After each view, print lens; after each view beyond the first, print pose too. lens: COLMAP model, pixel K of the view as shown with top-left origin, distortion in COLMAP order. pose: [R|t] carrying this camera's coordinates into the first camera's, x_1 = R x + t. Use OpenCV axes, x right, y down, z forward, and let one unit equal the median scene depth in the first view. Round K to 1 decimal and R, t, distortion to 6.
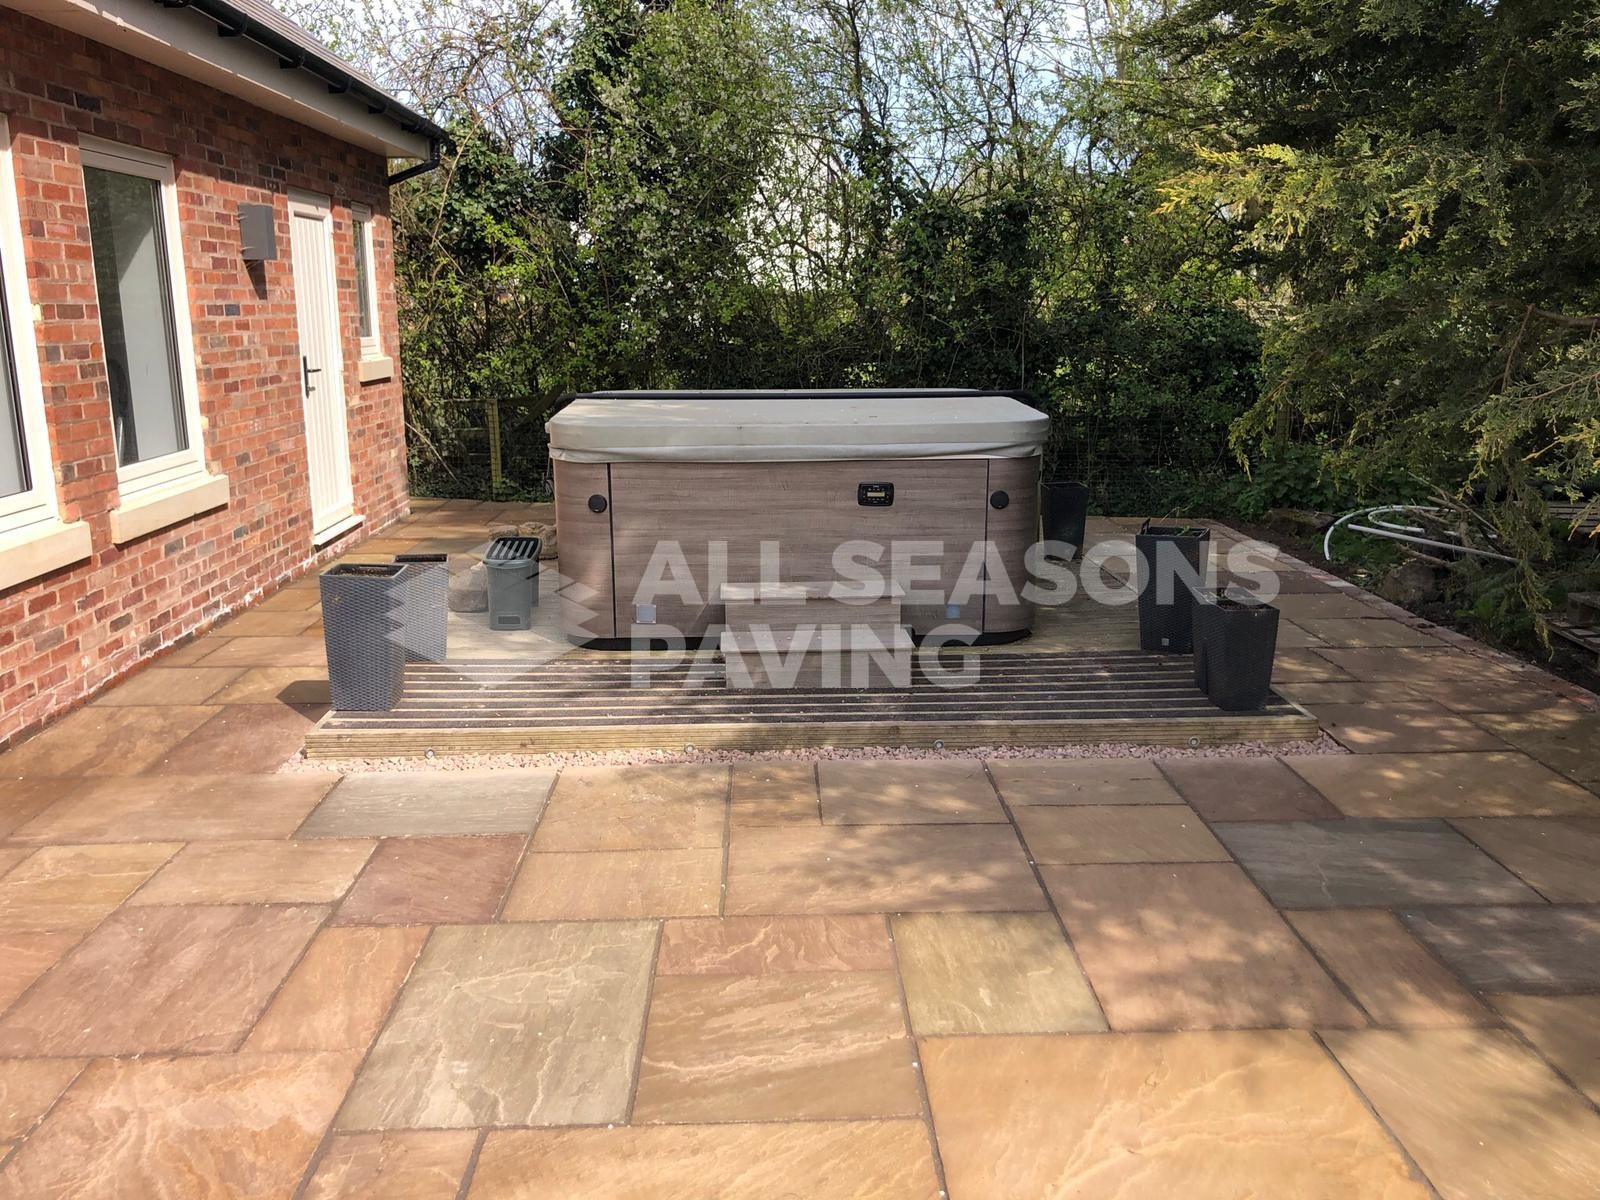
lens RADIAL K [[1250.5, 0, 800.0], [0, 1250.5, 600.0], [0, 0, 1]] dist [0.000813, 0.006125]
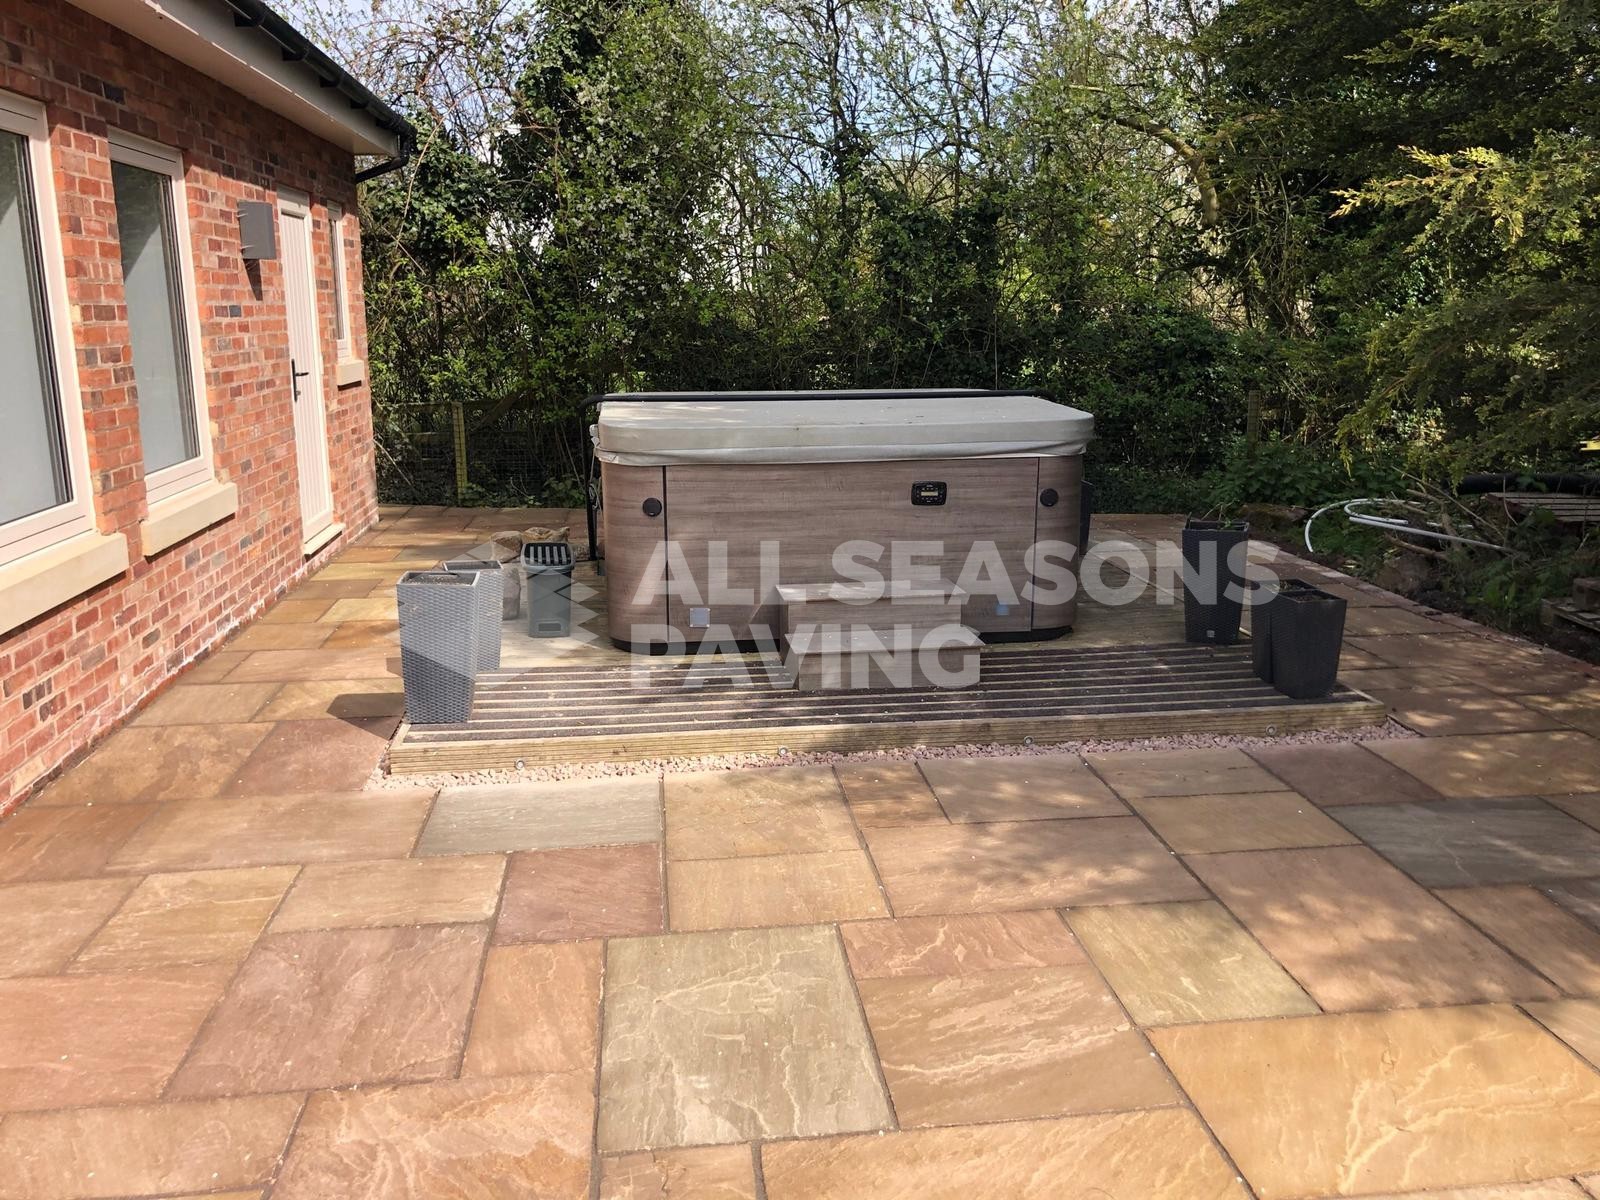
lens RADIAL K [[1250.5, 0, 800.0], [0, 1250.5, 600.0], [0, 0, 1]] dist [0.000813, 0.006125]
pose [[0.996285, -0.020296, 0.083693, -0.144305], [0.020420, 0.999791, -0.000631, -0.000687], [-0.083663, 0.002338, 0.996491, 0.008768]]
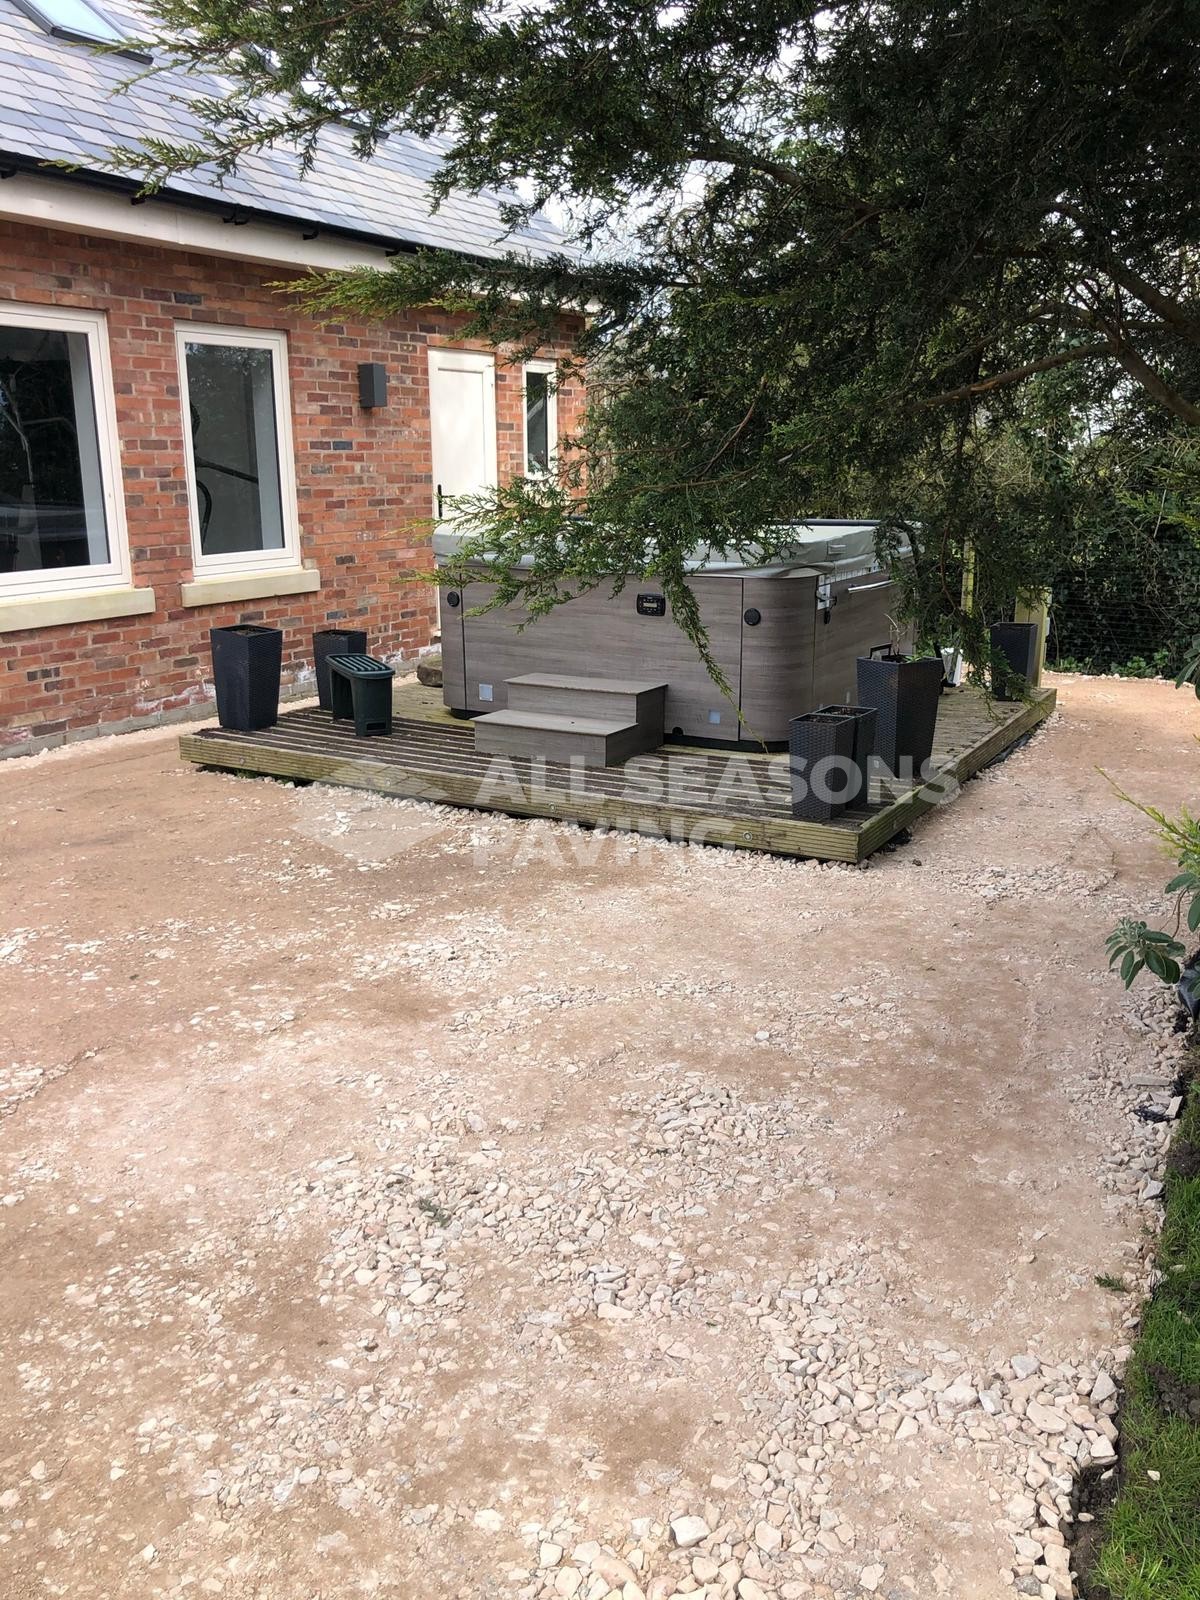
lens RADIAL K [[1250.5, 0, 581.3], [0, 1250.5, 789.7], [0, 0, 1]] dist [0.000813, 0.006125]
pose [[0.826983, 0.138967, -0.544782, 0.712217], [-0.123046, 0.990217, 0.065807, 0.013268], [0.548598, 0.012612, 0.835991, 0.053349]]
